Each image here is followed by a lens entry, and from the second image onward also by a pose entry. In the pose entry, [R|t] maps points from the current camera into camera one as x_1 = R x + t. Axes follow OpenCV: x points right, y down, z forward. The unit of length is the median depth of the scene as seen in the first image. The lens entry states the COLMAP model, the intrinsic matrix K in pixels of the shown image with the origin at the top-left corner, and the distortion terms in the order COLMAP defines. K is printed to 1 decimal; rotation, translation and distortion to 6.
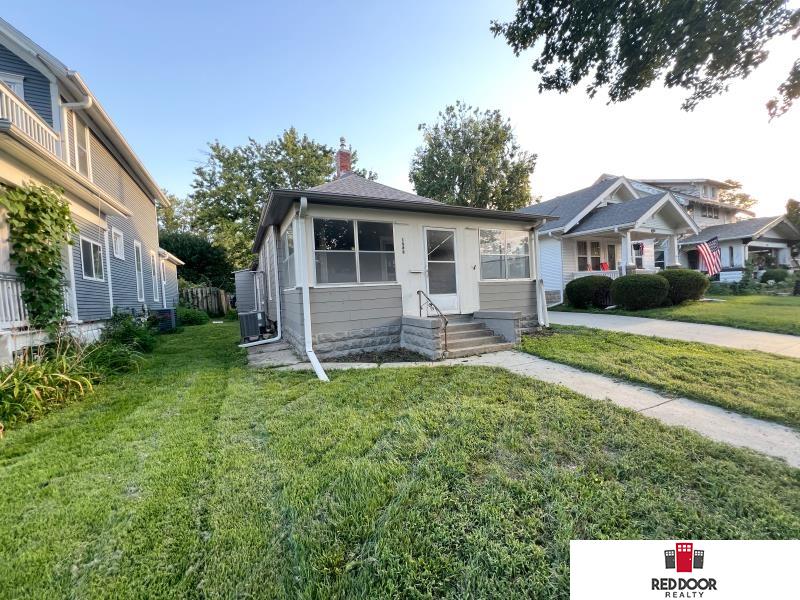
lens RADIAL K [[320.5, 0, 398.7], [0, 320.5, 299.3], [0, 0, 1]] dist [0.000268, 0.000044]
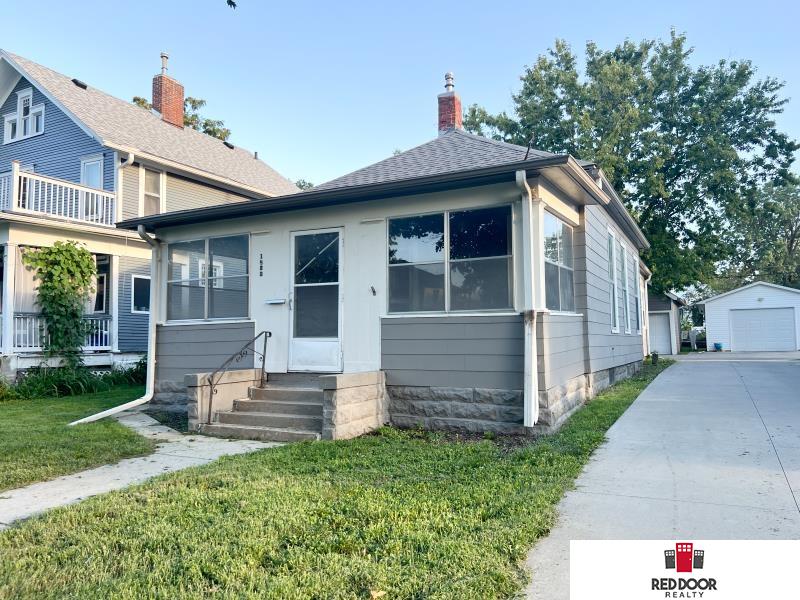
lens RADIAL K [[605.6, 0, 396.7], [0, 605.6, 299.4], [0, 0, 1]] dist [-0.000824, -0.003621]
pose [[0.589411, -0.014860, -0.807696, 1.173617], [-0.023346, 0.999100, -0.035418, -0.053044], [0.807496, 0.039732, 0.588534, 0.458860]]
